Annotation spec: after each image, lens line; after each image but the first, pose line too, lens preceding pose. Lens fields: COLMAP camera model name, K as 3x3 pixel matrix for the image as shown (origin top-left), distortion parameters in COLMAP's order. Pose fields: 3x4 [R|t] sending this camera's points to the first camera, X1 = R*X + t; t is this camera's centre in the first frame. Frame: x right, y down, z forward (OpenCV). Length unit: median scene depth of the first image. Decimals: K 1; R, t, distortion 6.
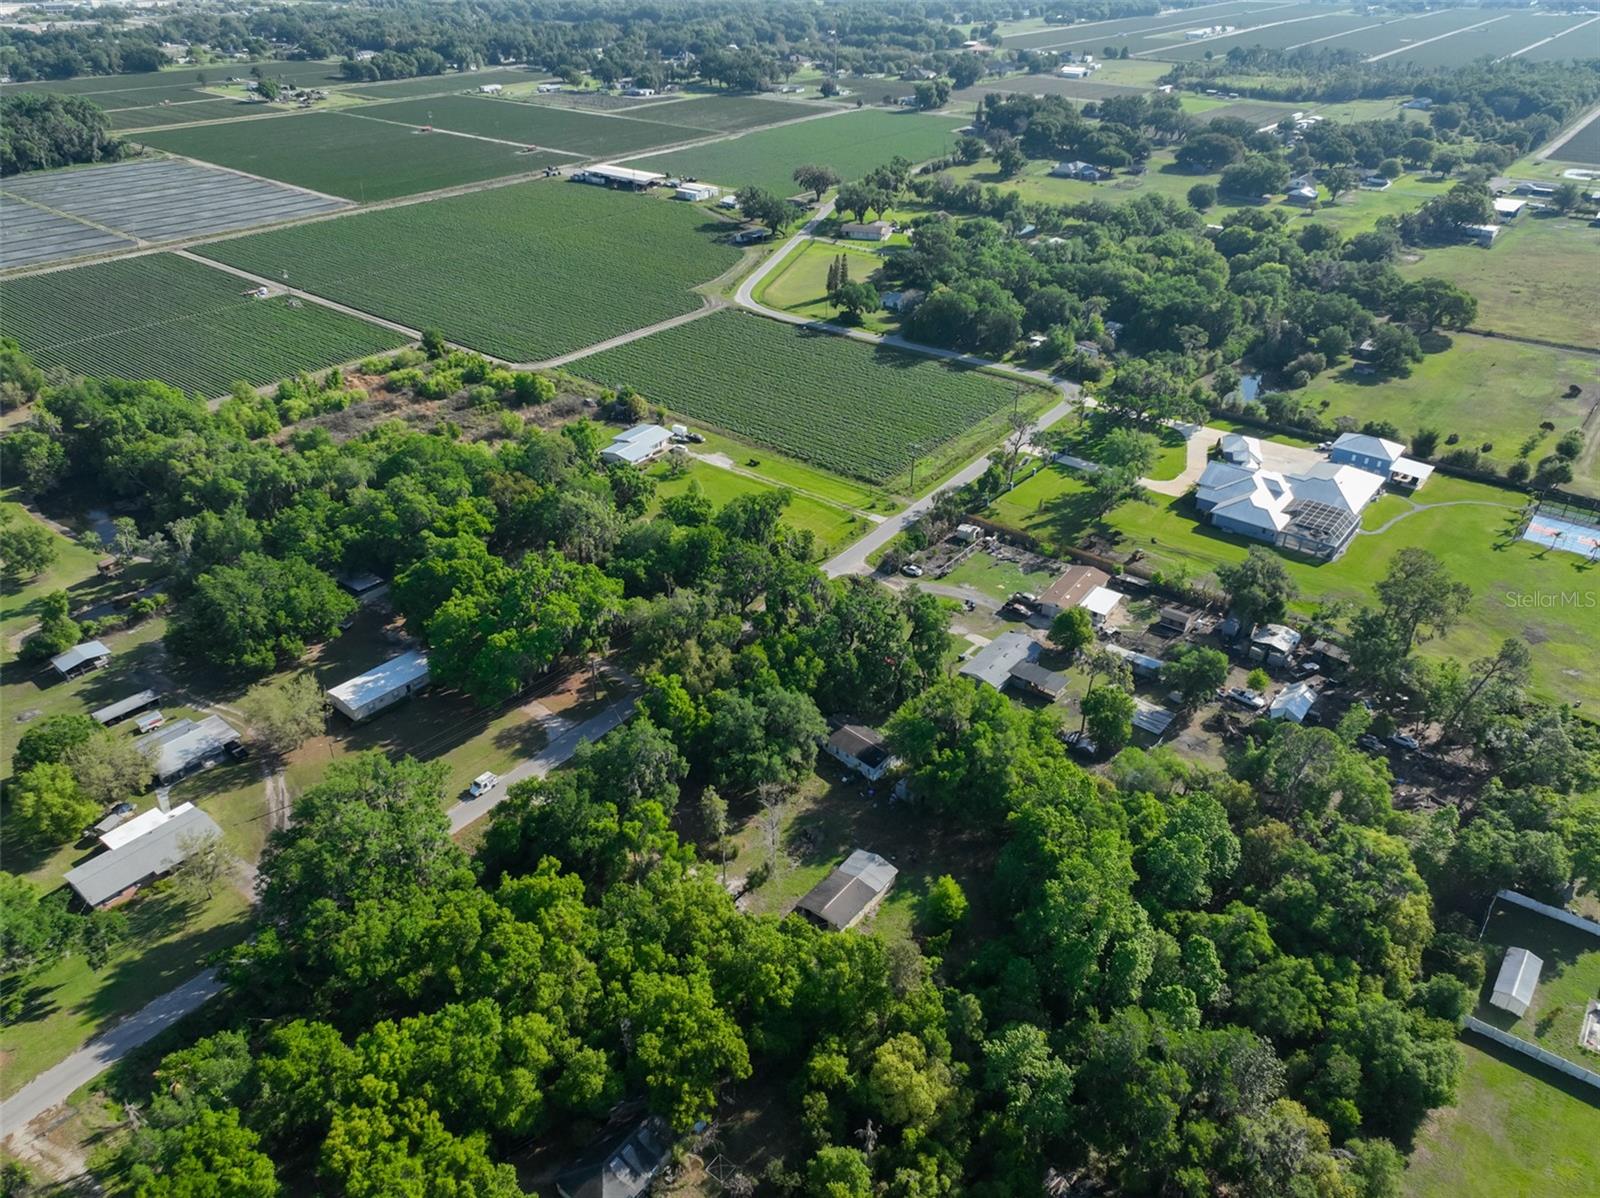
lens RADIAL K [[1118.3, 0, 806.2], [0, 1118.3, 594.3], [0, 0, 1]] dist [-0.003810, 0.021997]
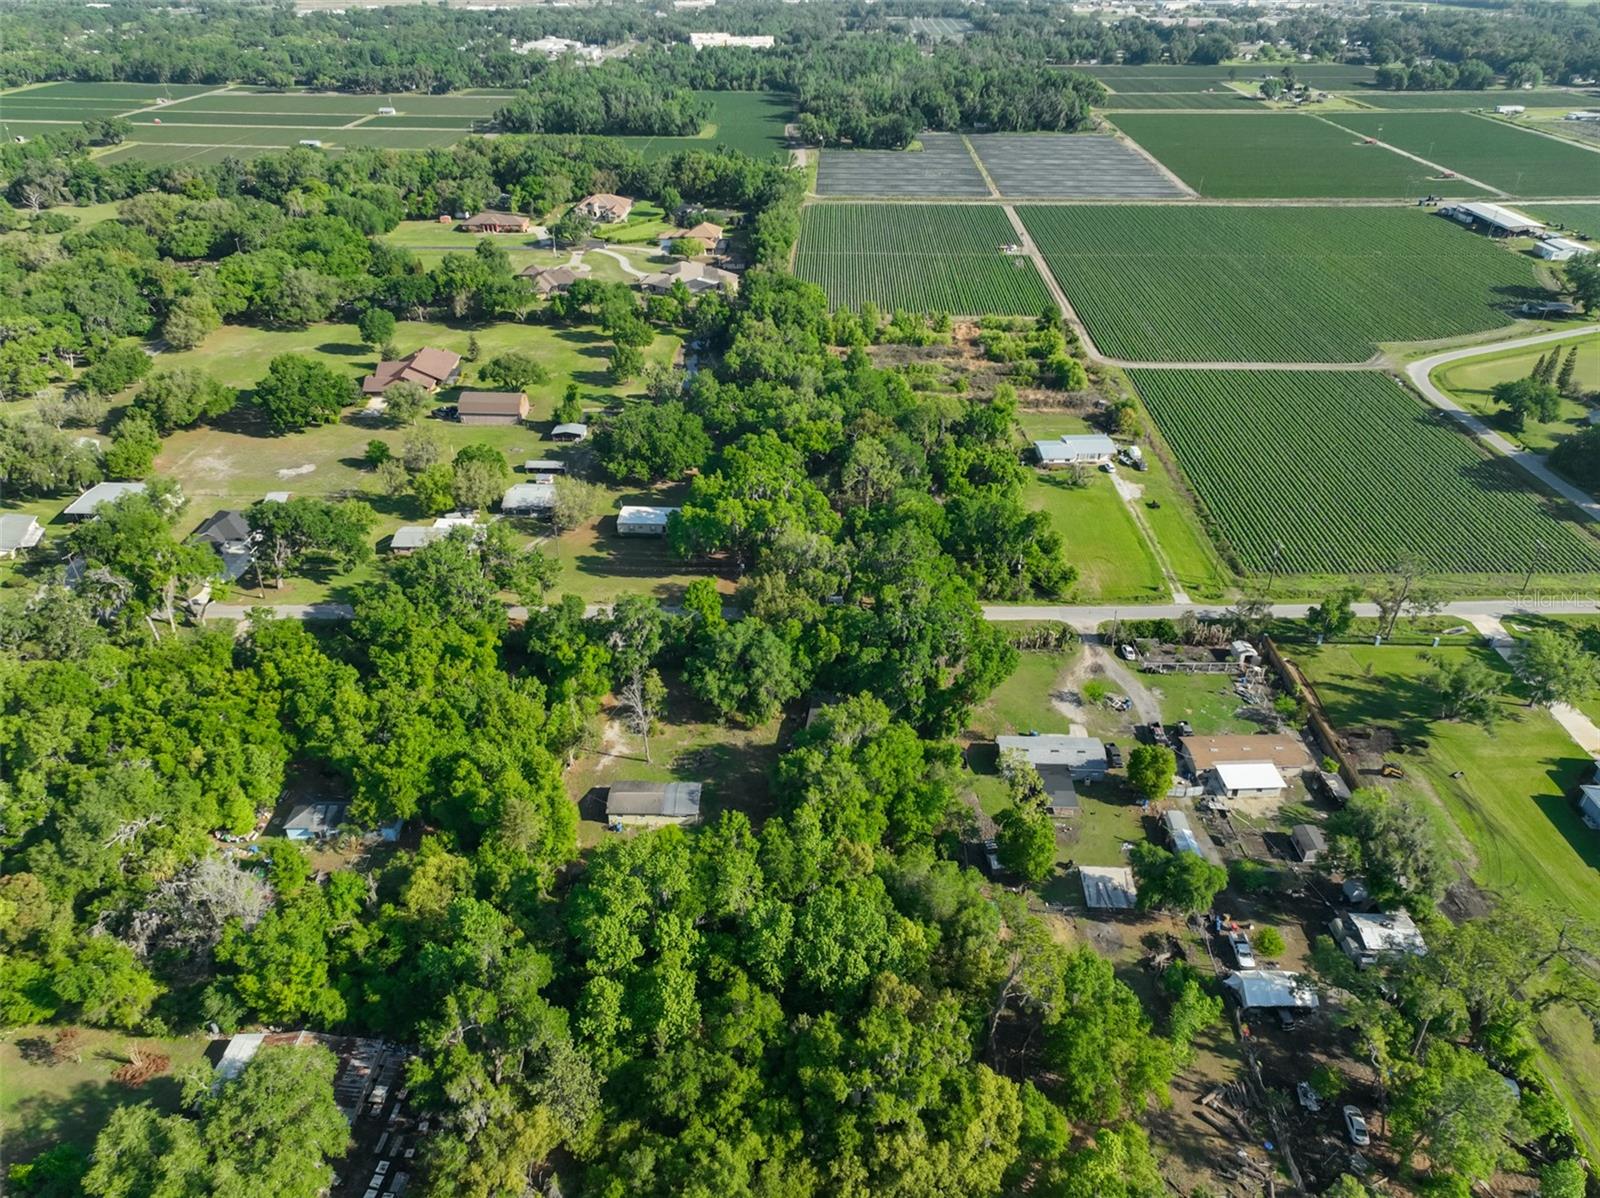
lens RADIAL K [[1118.3, 0, 806.2], [0, 1118.3, 594.3], [0, 0, 1]] dist [-0.003810, 0.021997]
pose [[0.610512, 0.407612, -0.679064, 0.418128], [-0.409753, 0.896289, 0.169614, -0.086394], [0.677774, 0.174698, 0.714215, 0.148122]]
